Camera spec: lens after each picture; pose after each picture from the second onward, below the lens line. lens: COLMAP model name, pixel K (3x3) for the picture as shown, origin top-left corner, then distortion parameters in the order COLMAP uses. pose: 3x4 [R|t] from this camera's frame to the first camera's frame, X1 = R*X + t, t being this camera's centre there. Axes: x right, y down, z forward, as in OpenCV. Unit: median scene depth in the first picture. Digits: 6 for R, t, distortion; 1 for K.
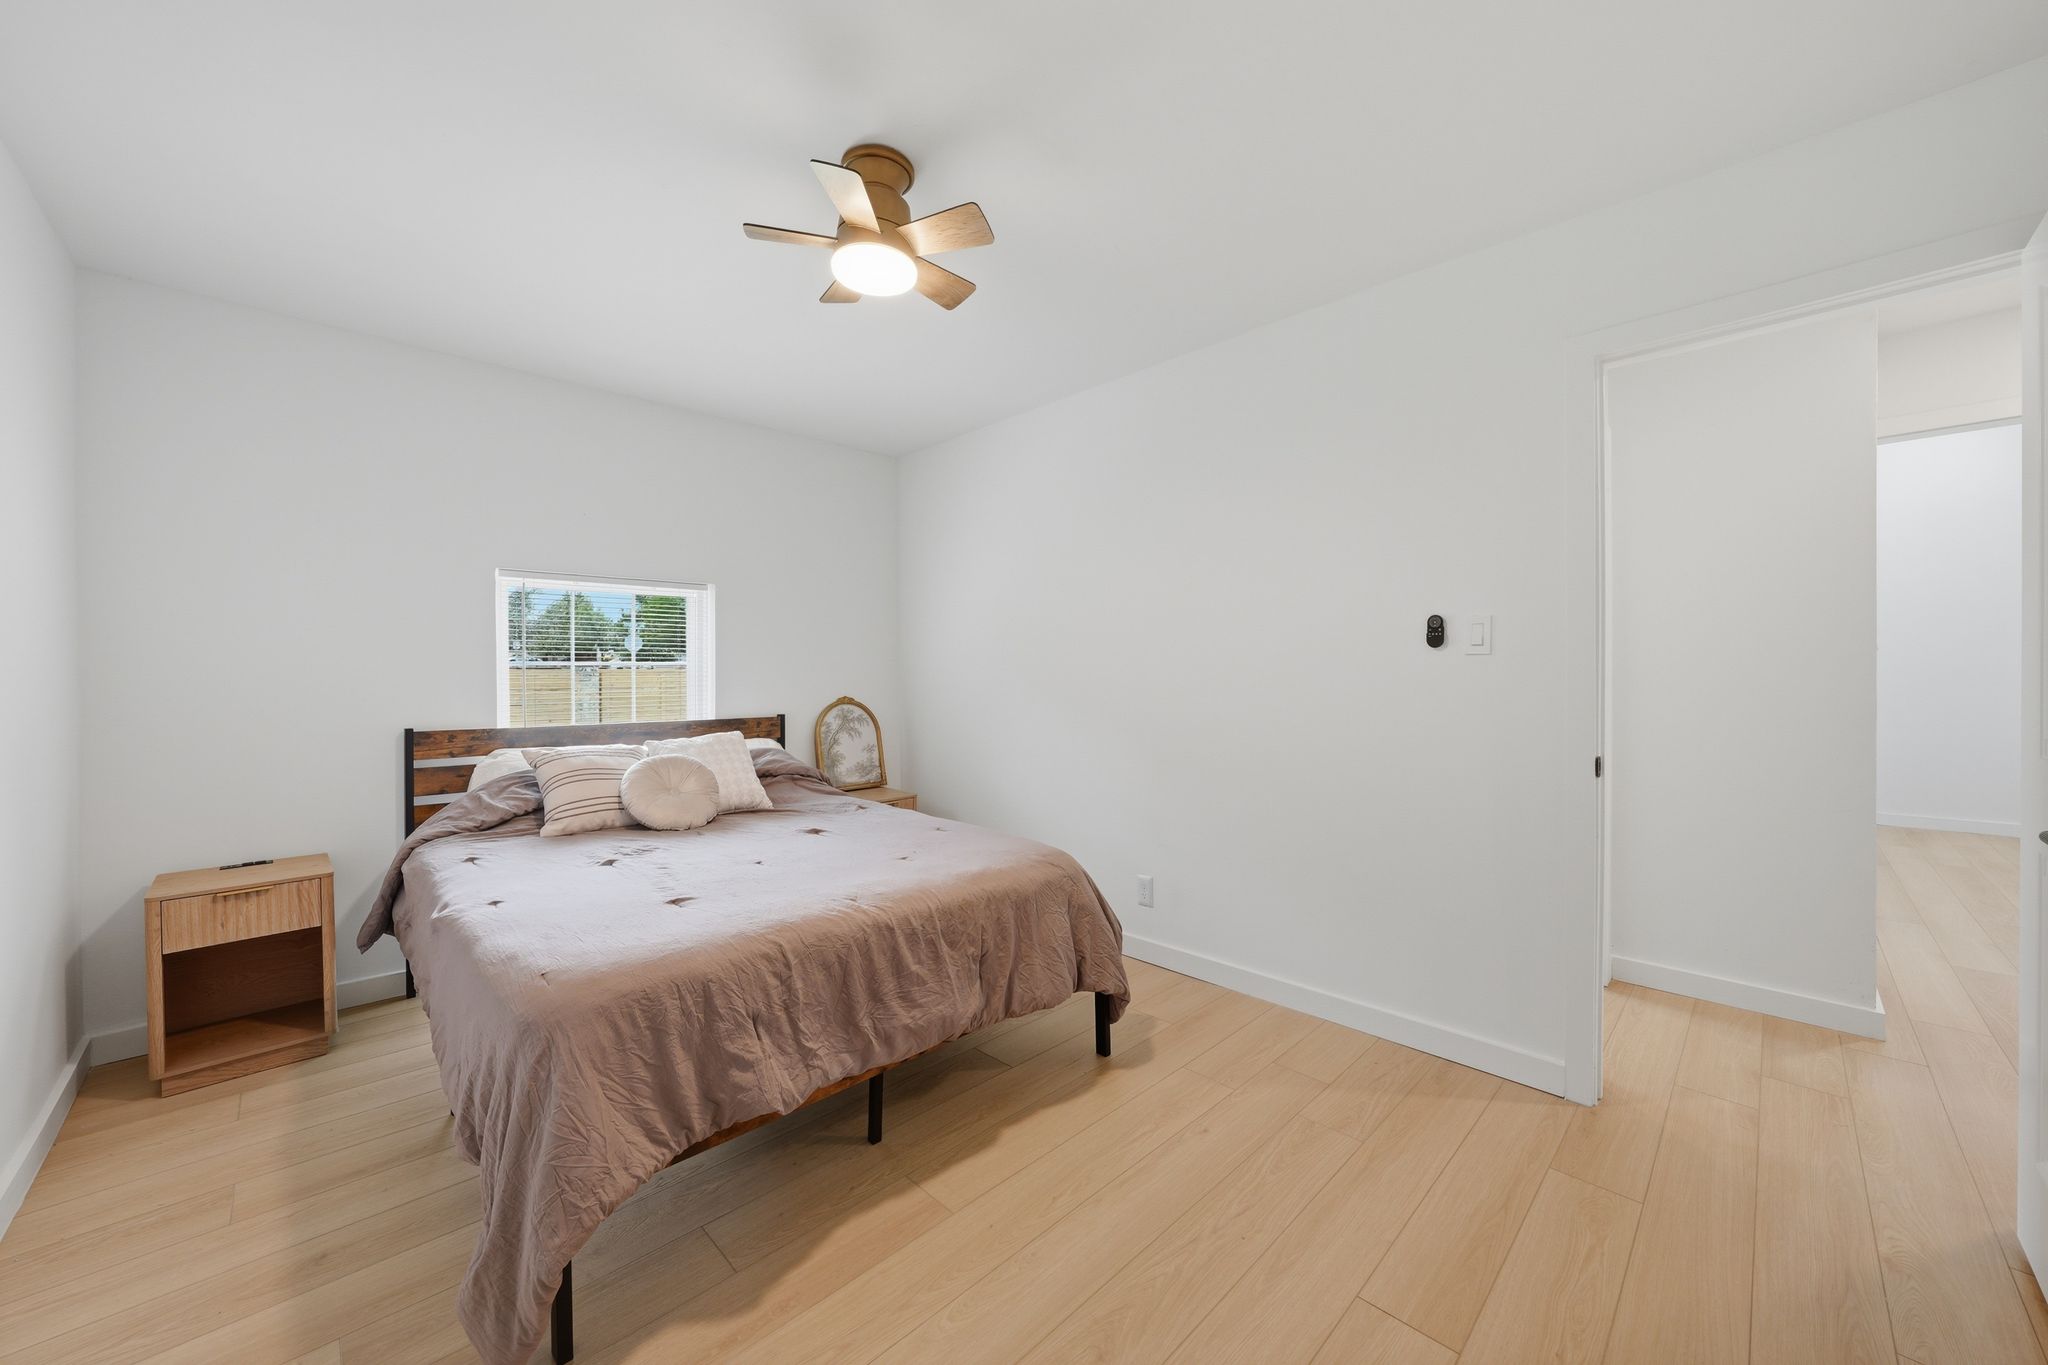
lens RADIAL K [[755.0, 0, 1007.1], [0, 755.0, 652.1], [0, 0, 1]] dist [-0.010711, 0.000243]
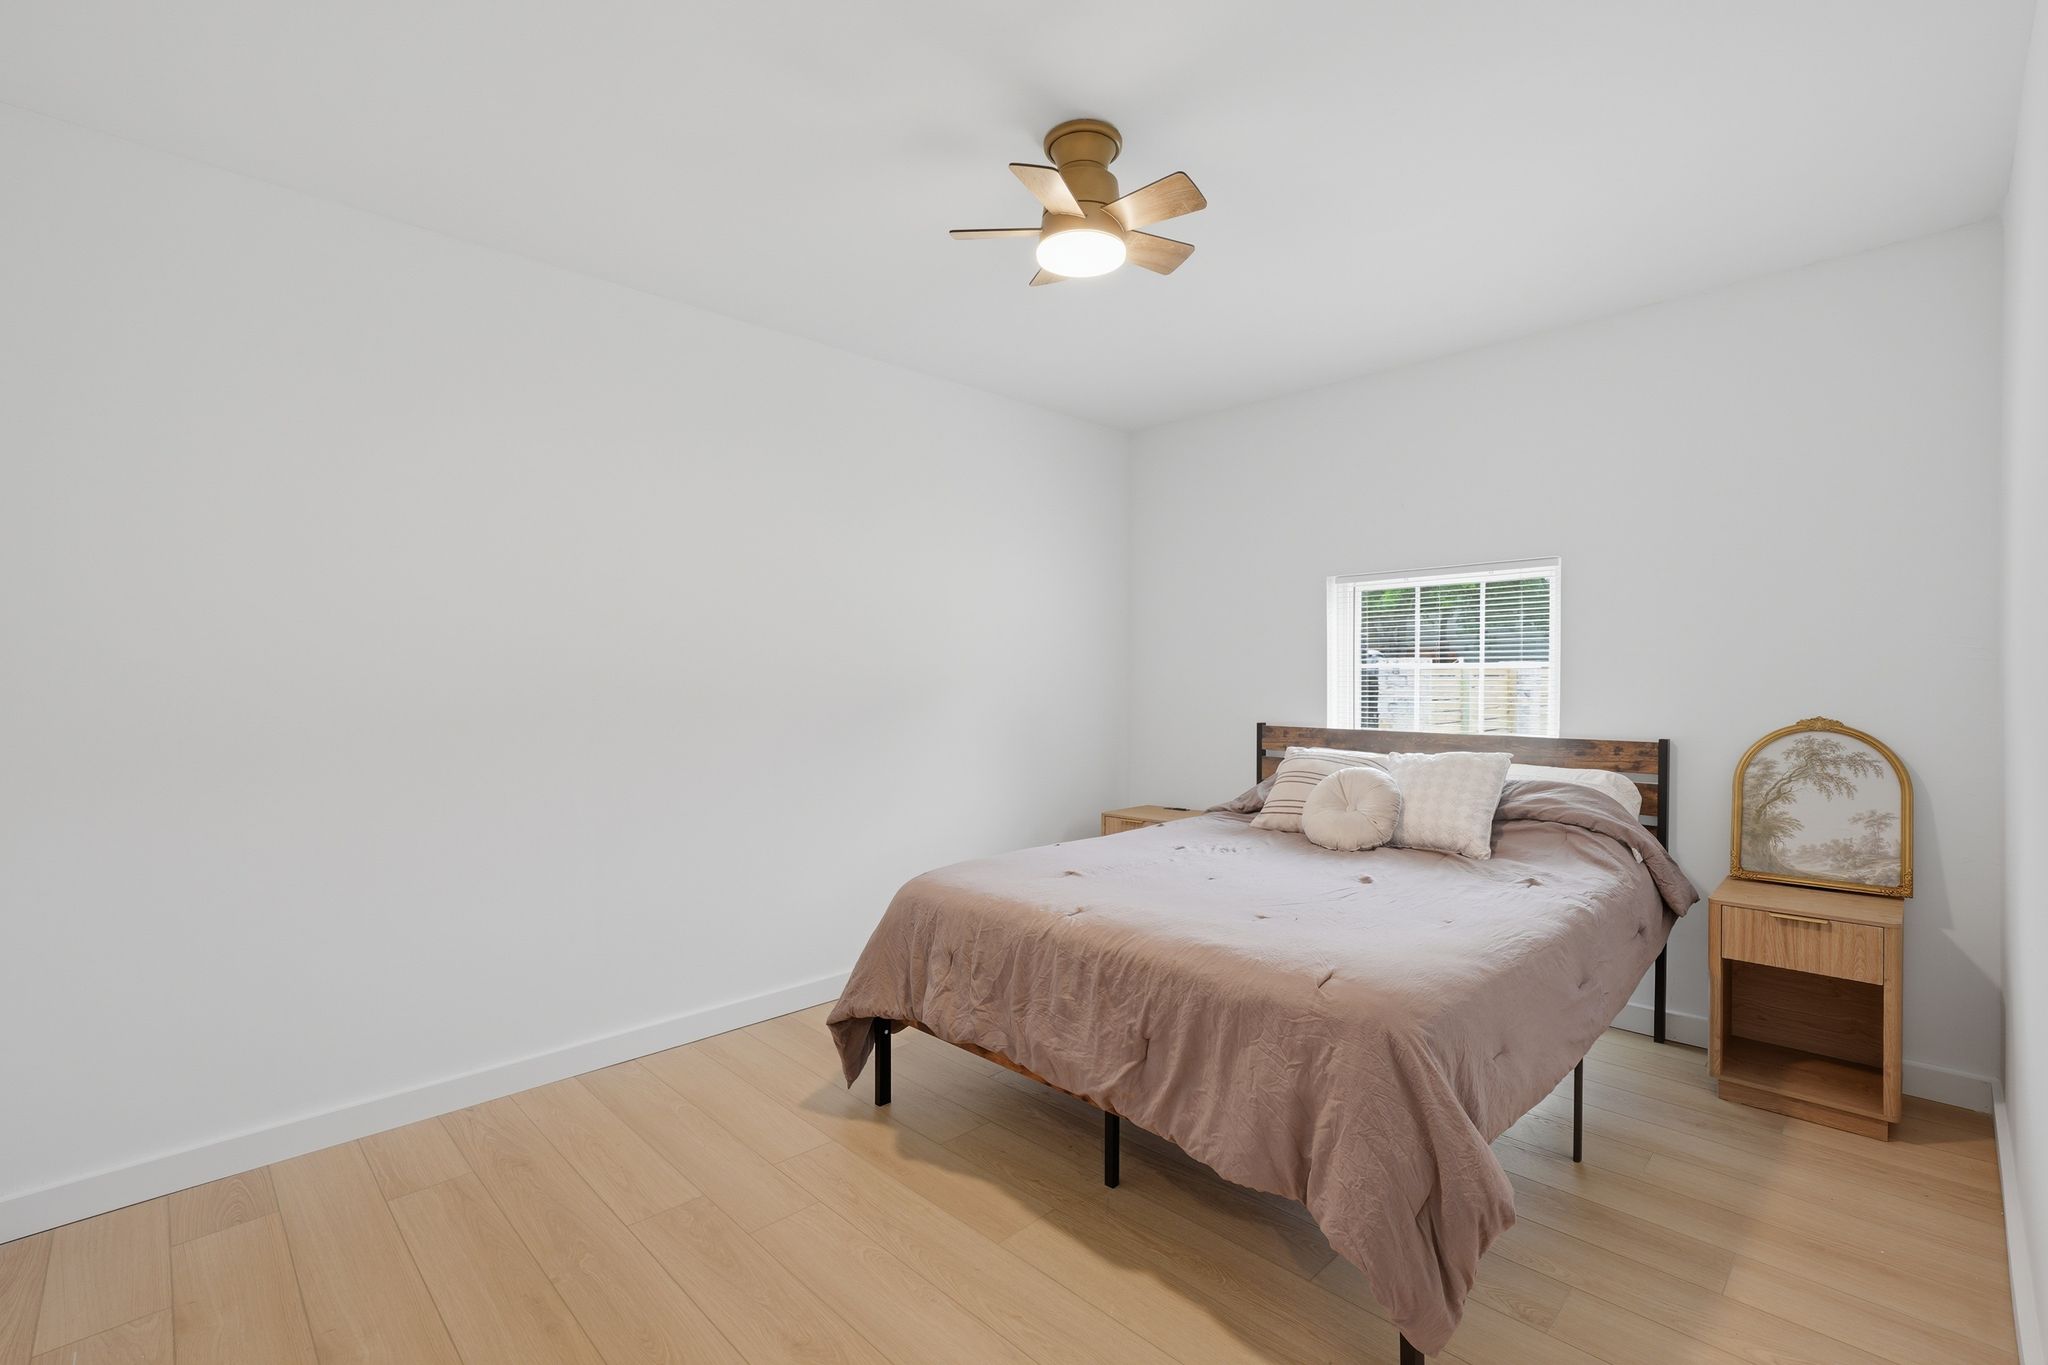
lens RADIAL K [[896.9, 0, 1019.5], [0, 896.9, 674.0], [0, 0, 1]] dist [-0.022215, 0.003431]
pose [[0.020729, -0.003723, -0.999778, 0.425649], [0.026807, 0.999636, -0.003167, 0.013932], [0.999426, -0.026735, 0.020821, 0.413929]]
